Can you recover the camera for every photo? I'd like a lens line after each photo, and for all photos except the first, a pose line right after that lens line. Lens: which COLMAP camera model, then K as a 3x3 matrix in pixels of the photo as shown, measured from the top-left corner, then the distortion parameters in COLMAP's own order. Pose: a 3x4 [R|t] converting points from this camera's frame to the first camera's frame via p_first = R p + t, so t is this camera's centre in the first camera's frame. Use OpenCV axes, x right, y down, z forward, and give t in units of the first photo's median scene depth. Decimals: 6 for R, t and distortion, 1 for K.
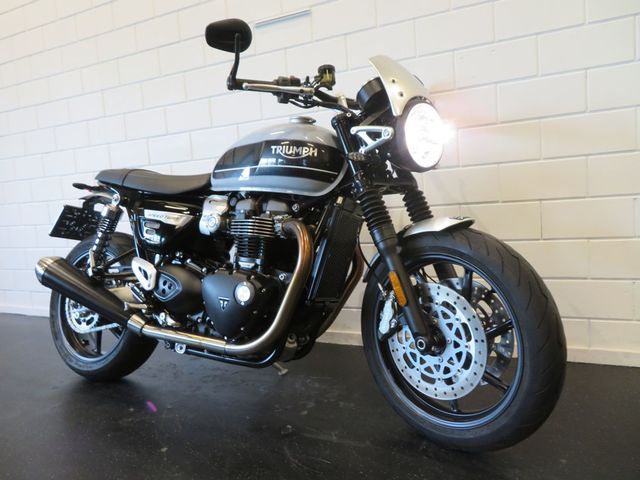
lens RADIAL K [[457.1, 0, 320.0], [0, 457.1, 240.0], [0, 0, 1]] dist [0.001753, 0.001346]
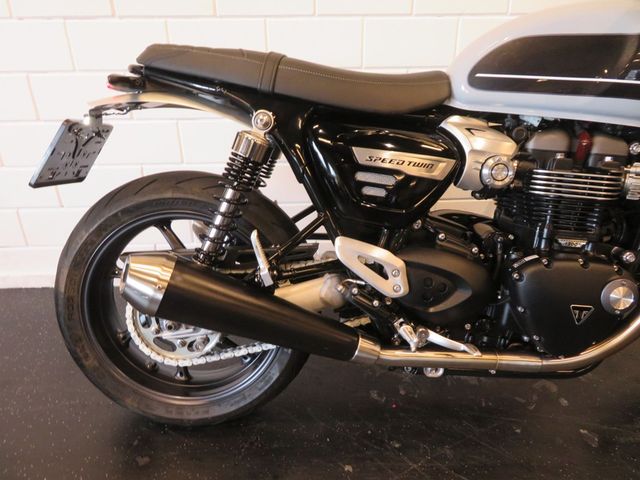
lens RADIAL K [[457.1, 0, 320.0], [0, 457.1, 240.0], [0, 0, 1]] dist [0.001753, 0.001346]
pose [[0.876707, -0.139788, 0.460266, -0.702112], [-0.014077, 0.948978, 0.315029, -0.135486], [-0.480819, -0.282667, 0.830007, 0.583223]]
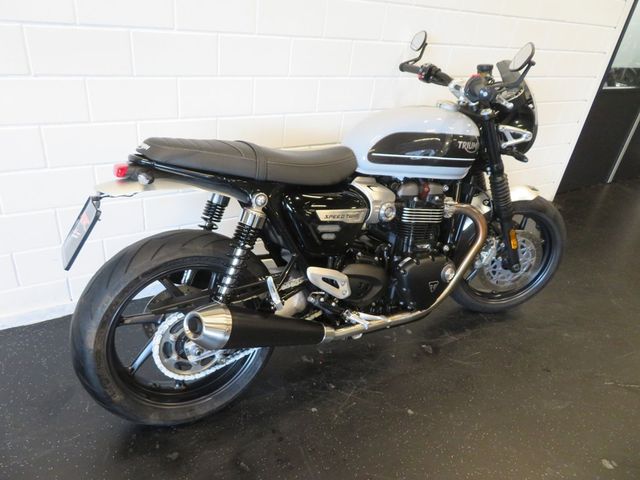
lens RADIAL K [[457.1, 0, 320.0], [0, 457.1, 240.0], [0, 0, 1]] dist [0.001753, 0.001346]
pose [[0.525192, -0.300397, 0.796200, -1.085512], [-0.070128, 0.917163, 0.392294, -0.351477], [-0.848089, -0.261866, 0.460621, 0.639479]]
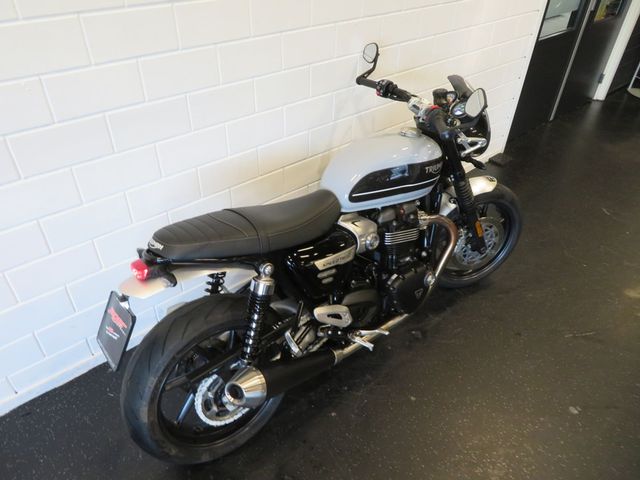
lens RADIAL K [[457.1, 0, 320.0], [0, 457.1, 240.0], [0, 0, 1]] dist [0.001753, 0.001346]
pose [[0.394221, -0.486023, 0.779982, -1.116886], [0.036098, 0.856249, 0.515301, -0.601470], [-0.918306, -0.174987, 0.355096, 0.707716]]
